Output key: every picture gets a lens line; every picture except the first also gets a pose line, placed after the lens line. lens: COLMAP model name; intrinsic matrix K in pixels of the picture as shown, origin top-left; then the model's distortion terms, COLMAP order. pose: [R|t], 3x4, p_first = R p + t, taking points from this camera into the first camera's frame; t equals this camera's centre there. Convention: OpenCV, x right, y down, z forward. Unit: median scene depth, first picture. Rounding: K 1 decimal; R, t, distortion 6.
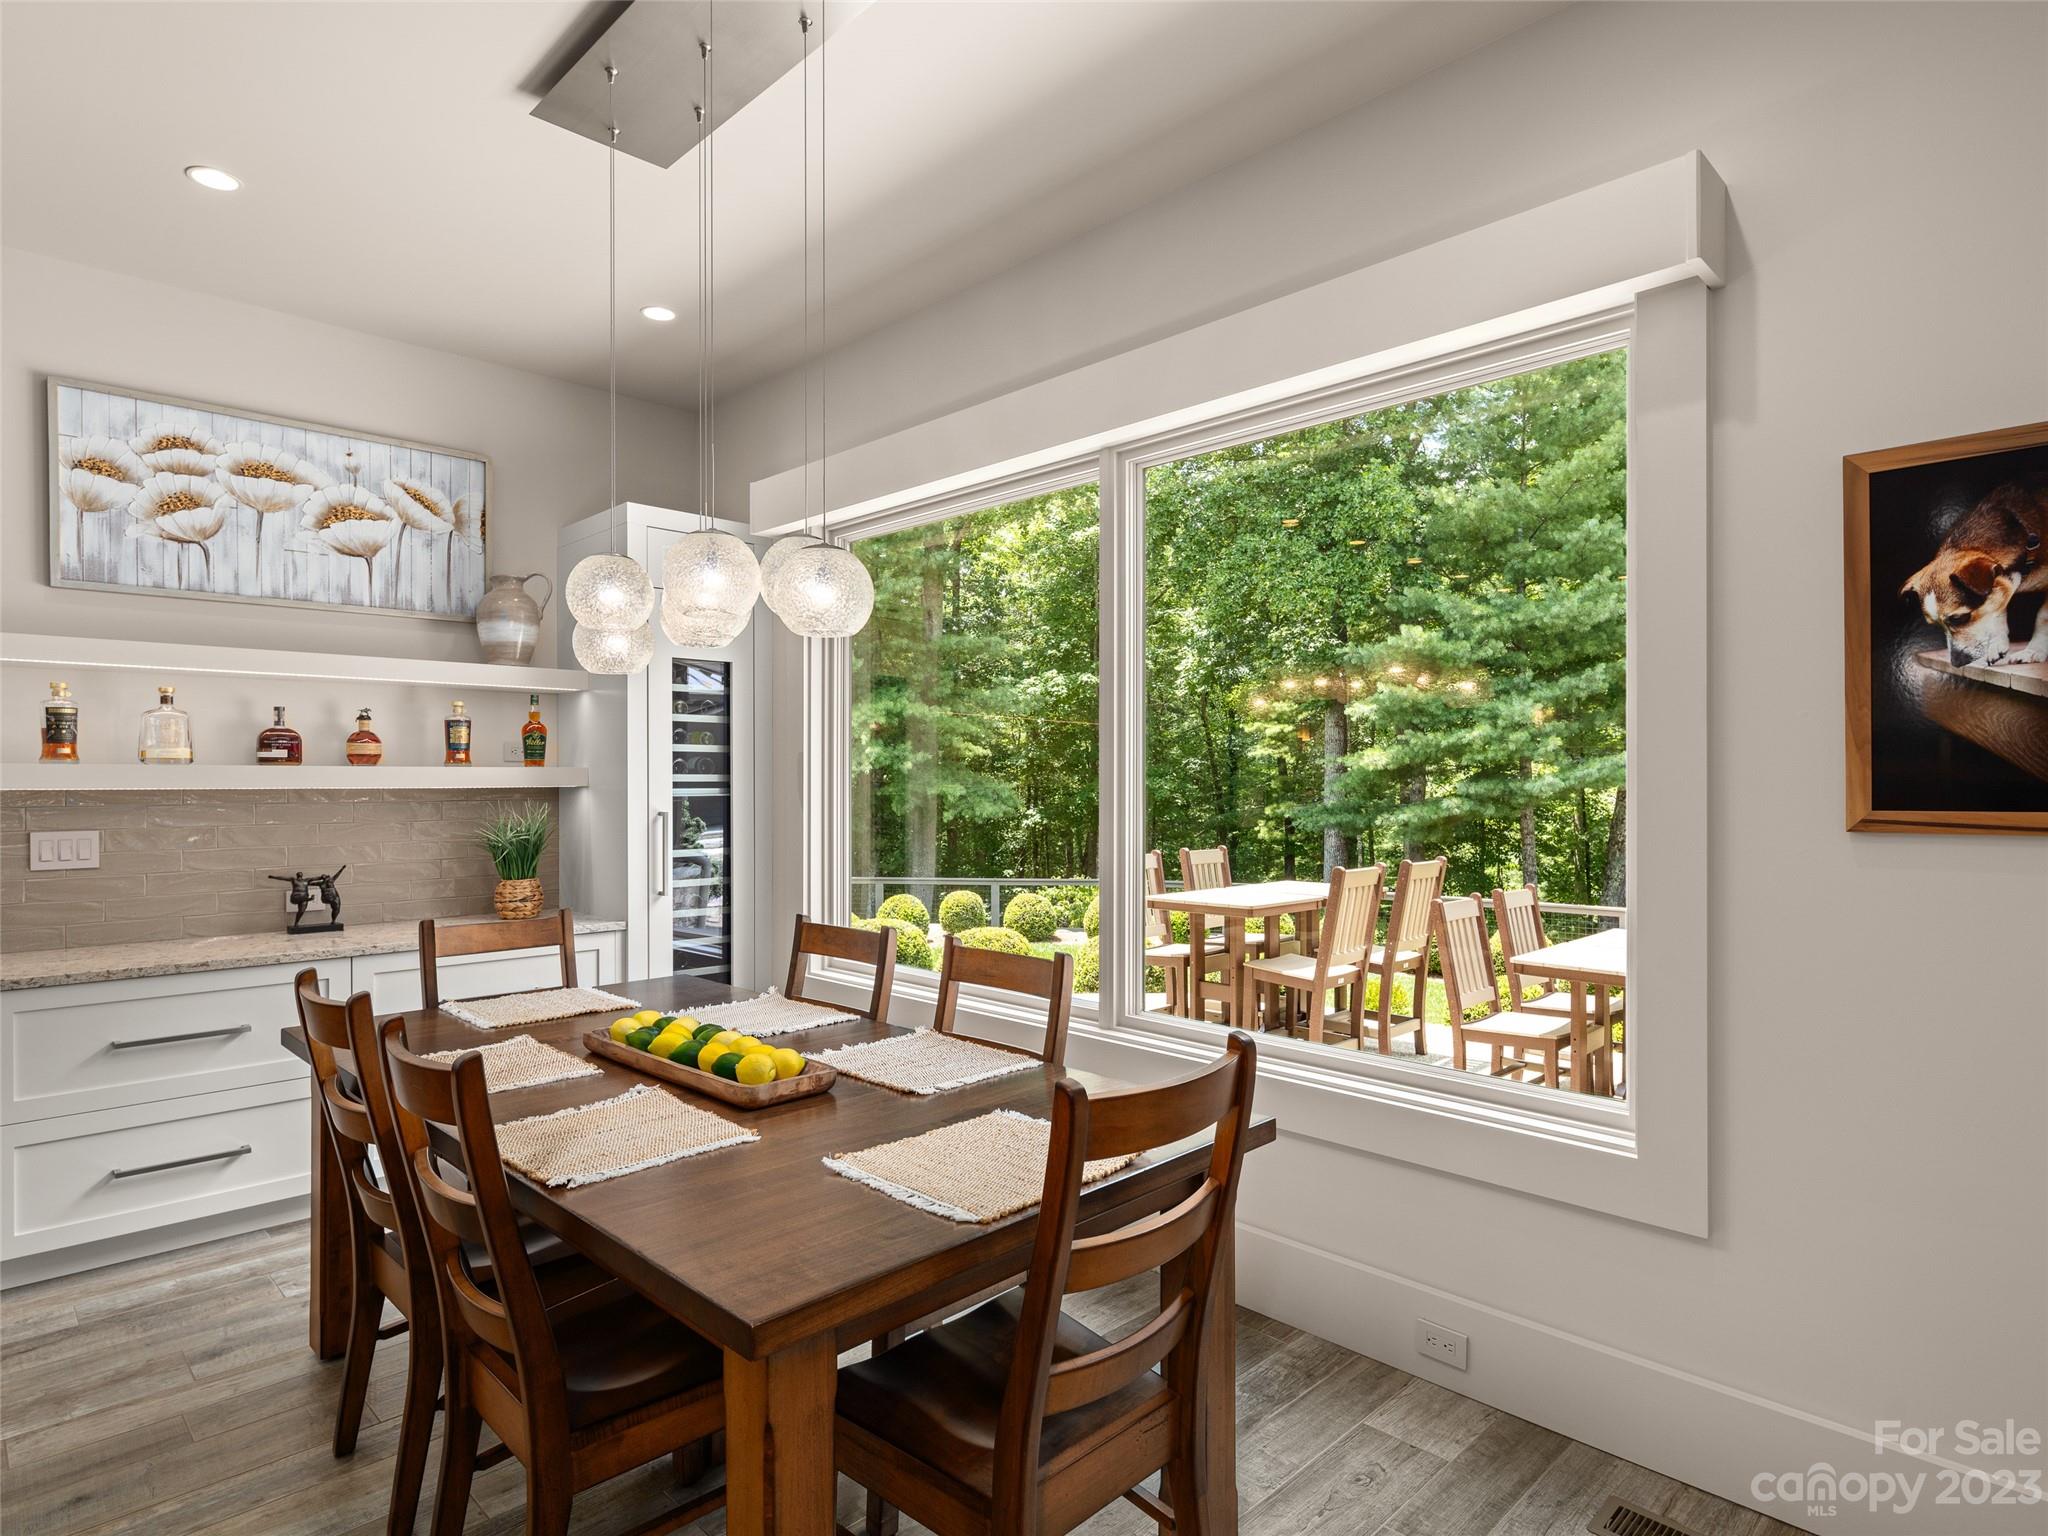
lens RADIAL K [[1130.0, 0, 1028.9], [0, 1130.0, 775.6], [0, 0, 1]] dist [0.013582, -0.008070]
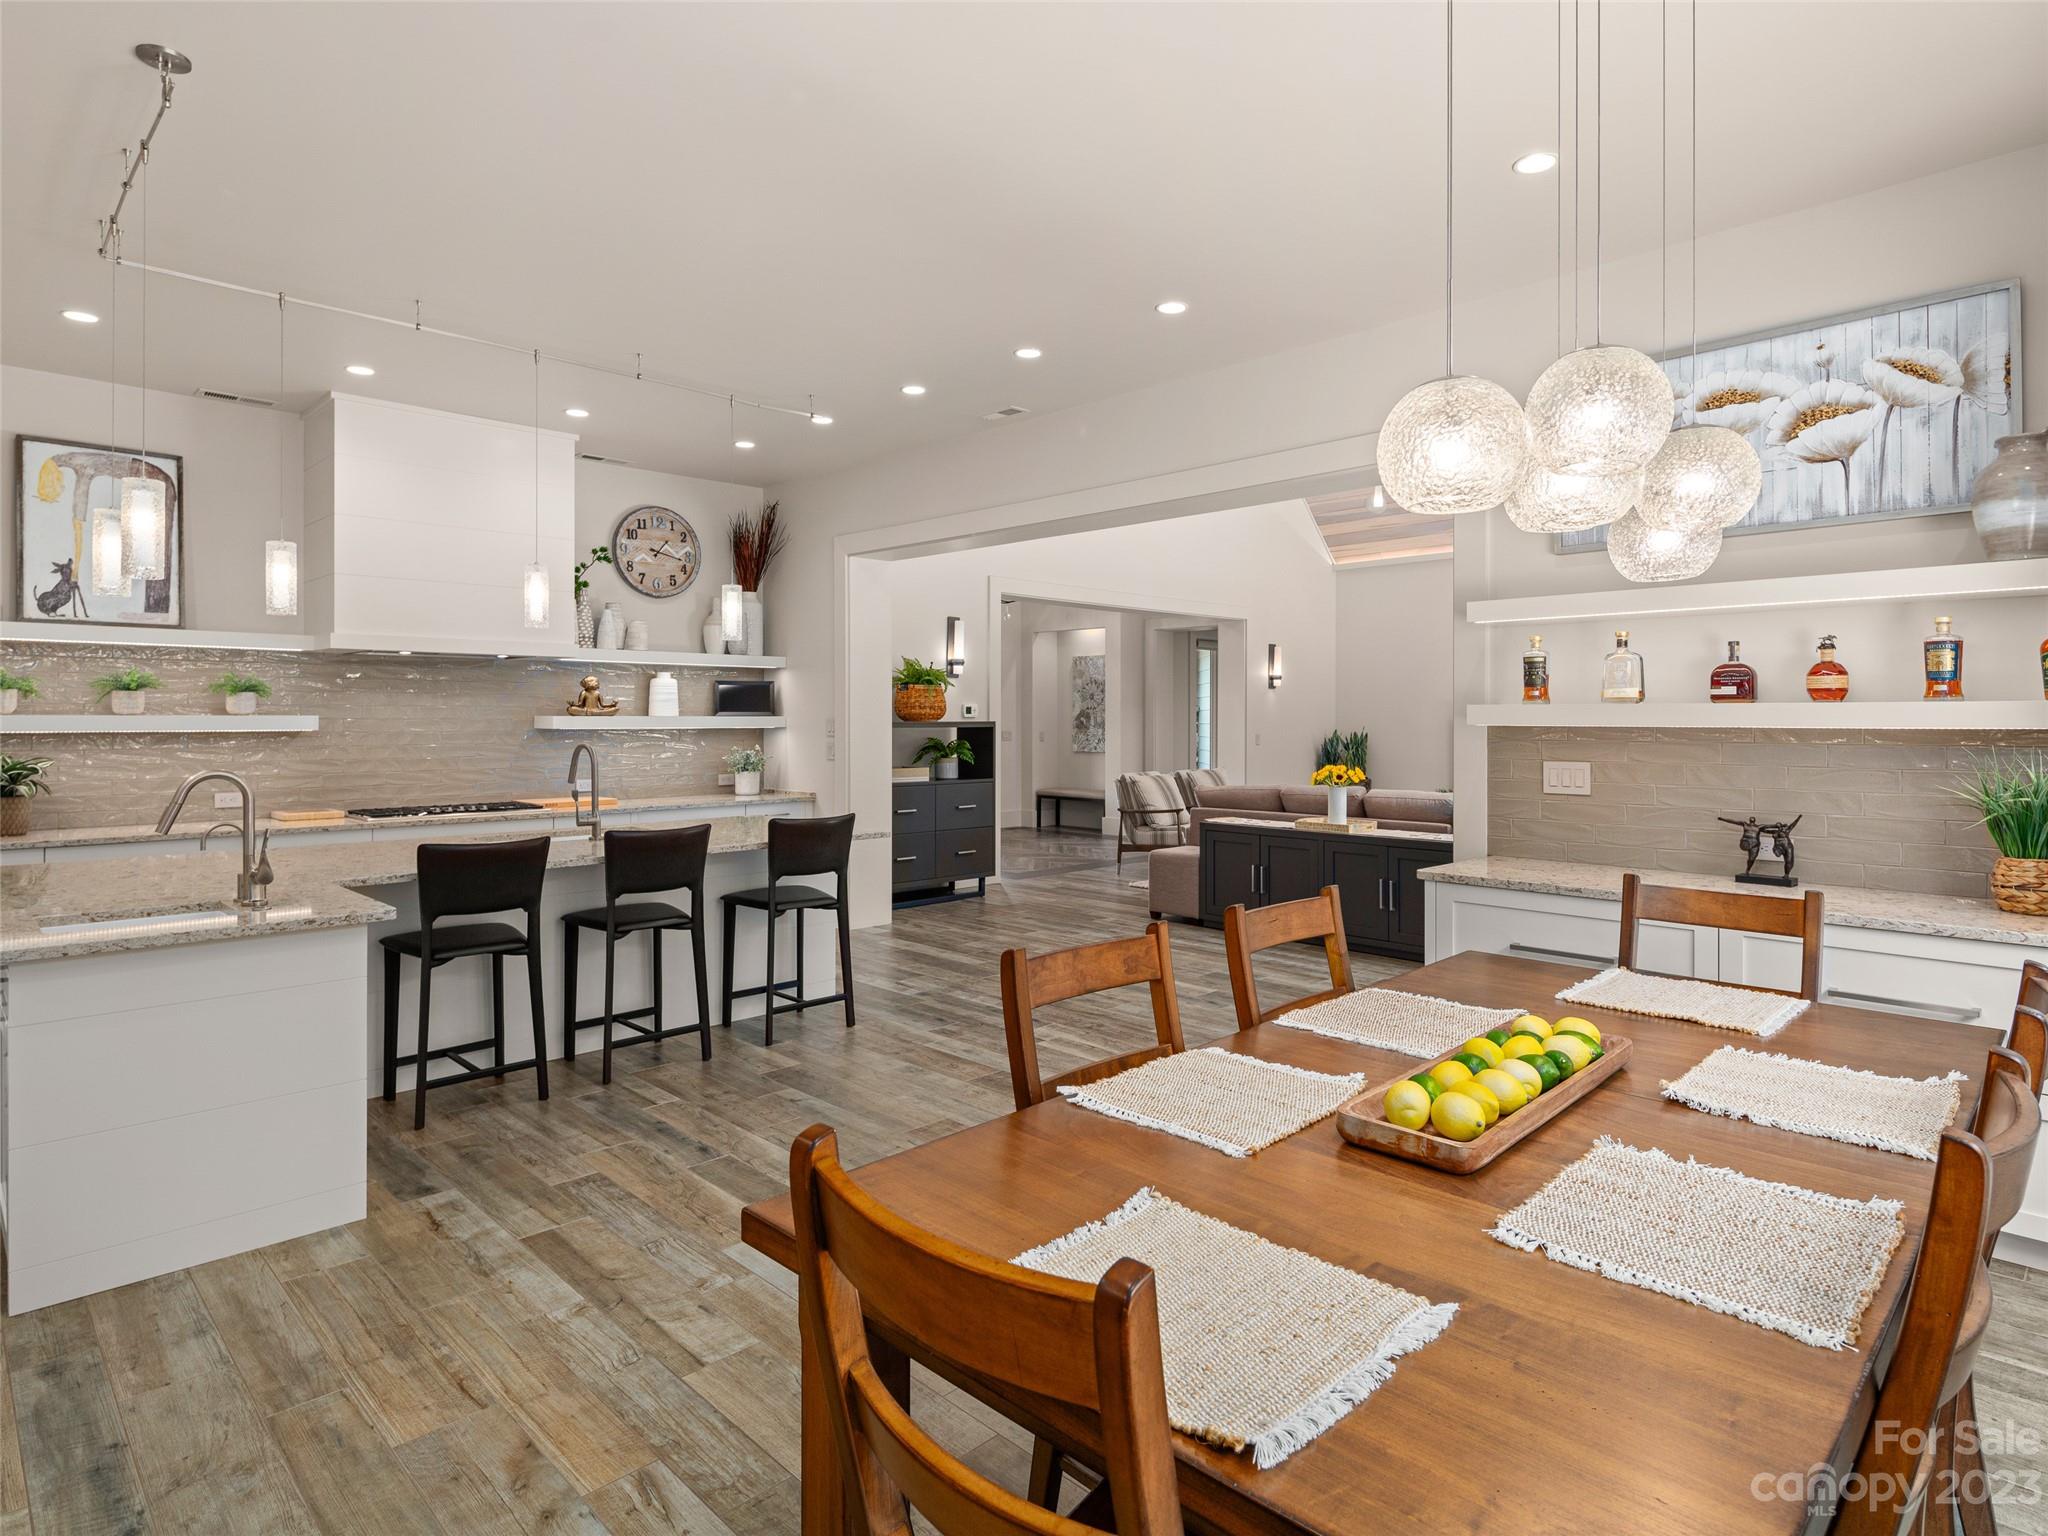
lens RADIAL K [[1130.0, 0, 1055.1], [0, 1130.0, 711.0], [0, 0, 1]] dist [0.013582, -0.008070]
pose [[0.012934, -0.004257, -0.999907, 0.273345], [0.003234, 0.999986, -0.004215, 0.000006], [0.999911, -0.003179, 0.012948, 0.401006]]
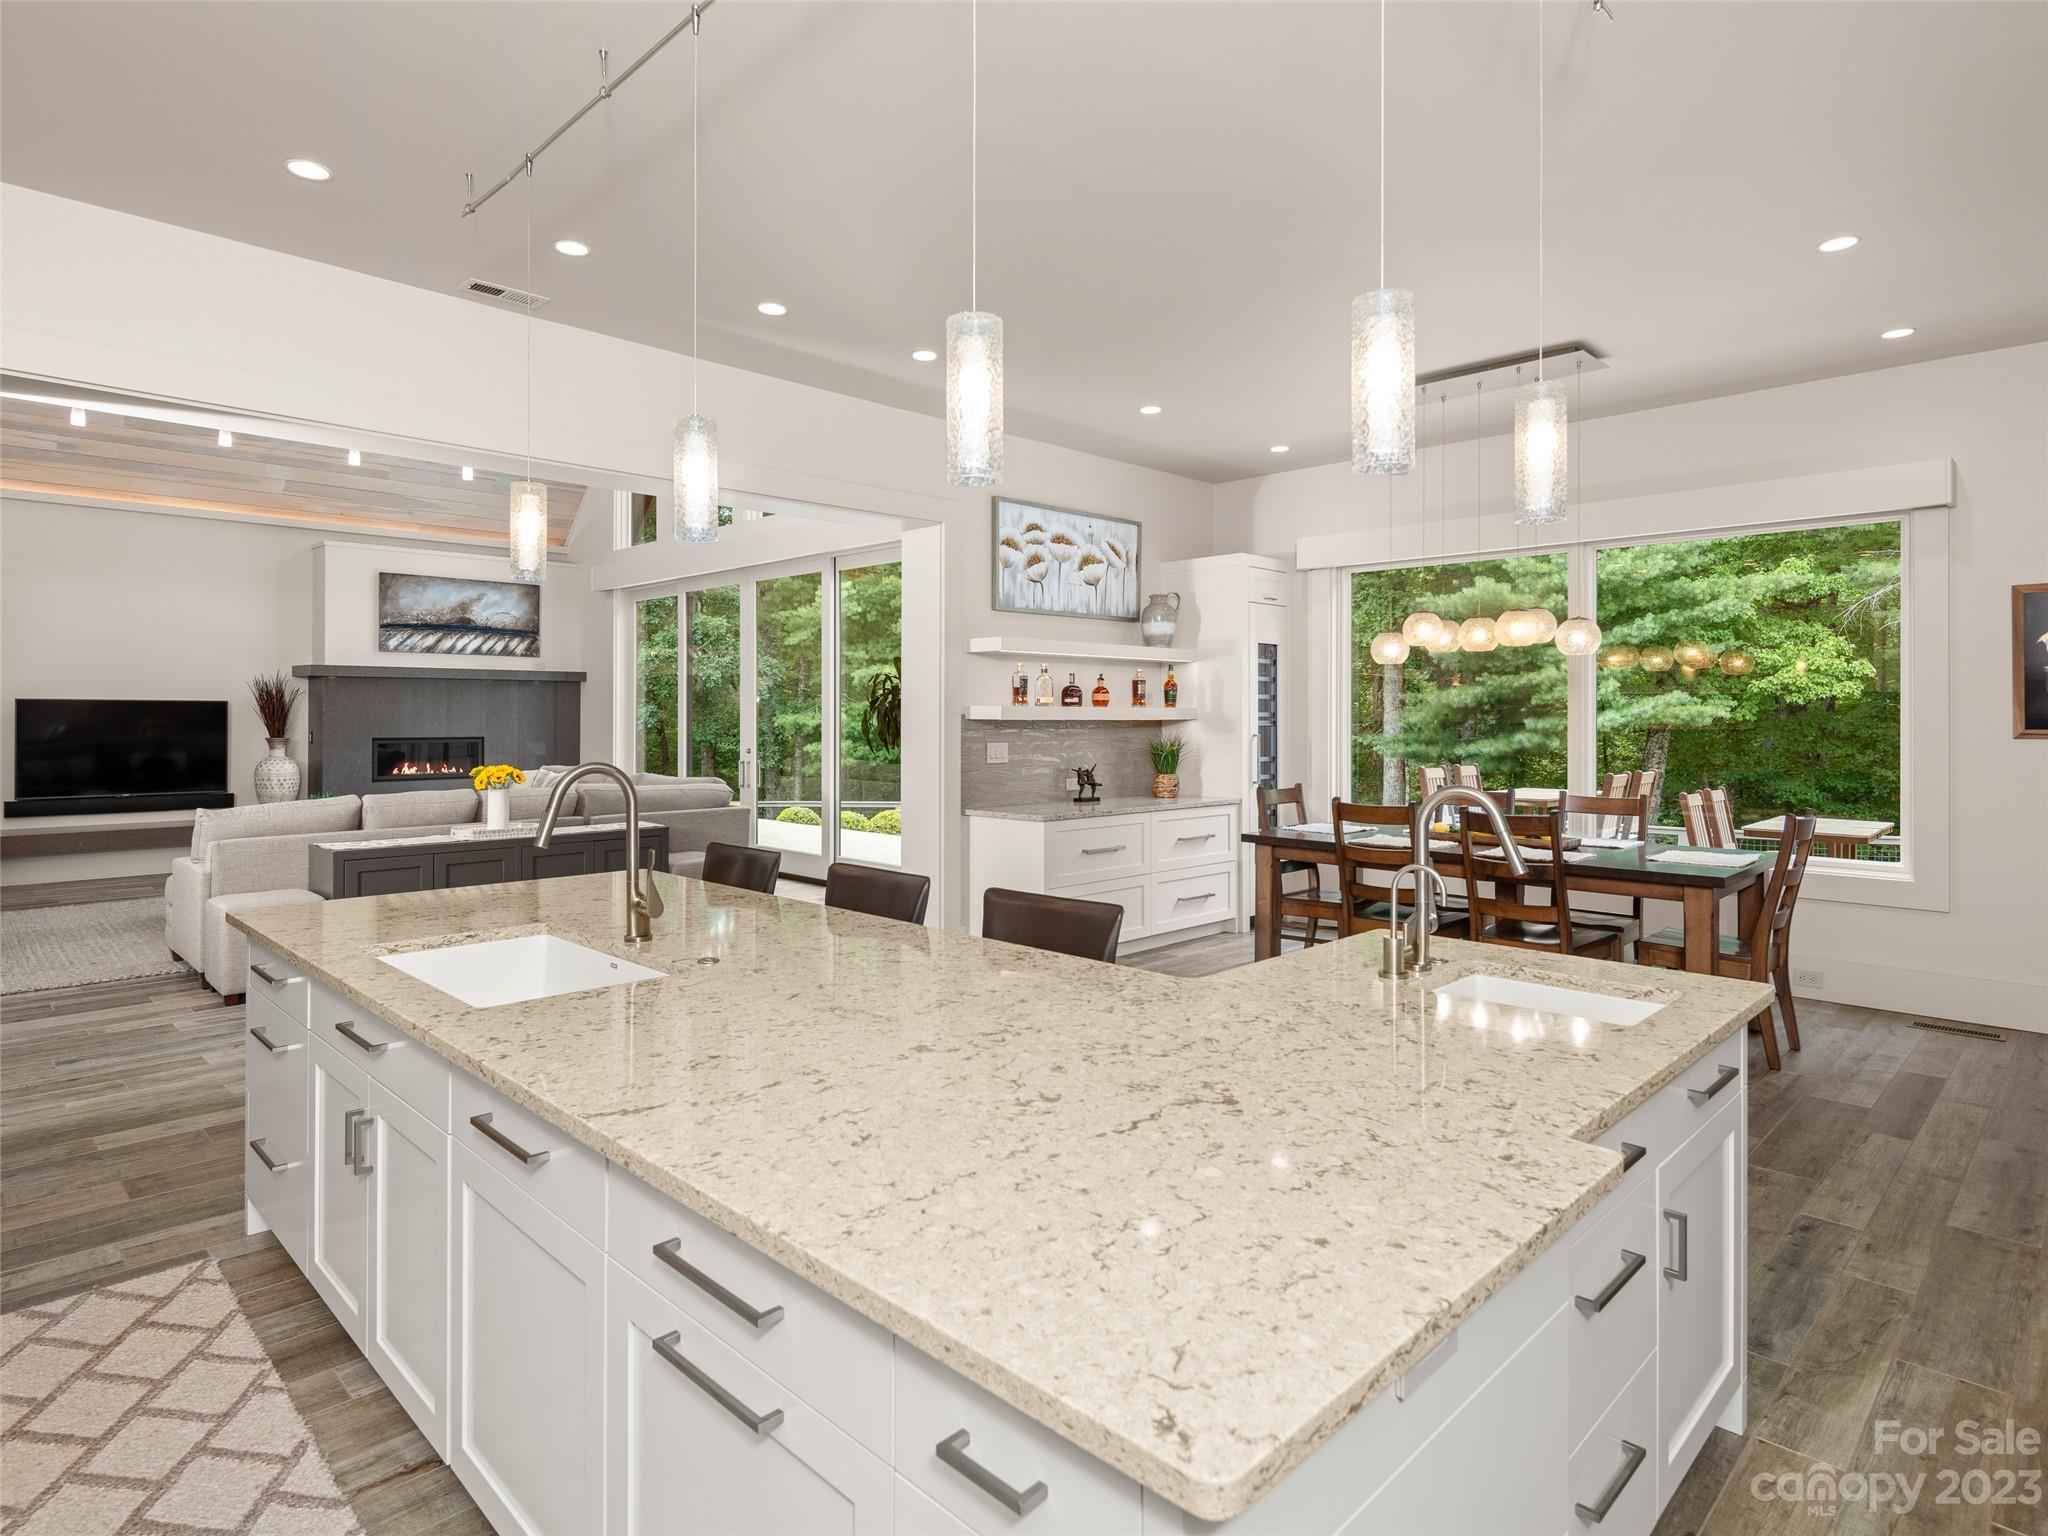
lens RADIAL K [[1130.0, 0, 1017.1], [0, 1130.0, 708.5], [0, 0, 1]] dist [0.013582, -0.008070]
pose [[0.999988, 0.003053, 0.003791, -0.724071], [-0.003045, 0.999993, -0.002018, -0.002231], [-0.003797, 0.002006, 0.999991, -0.728267]]
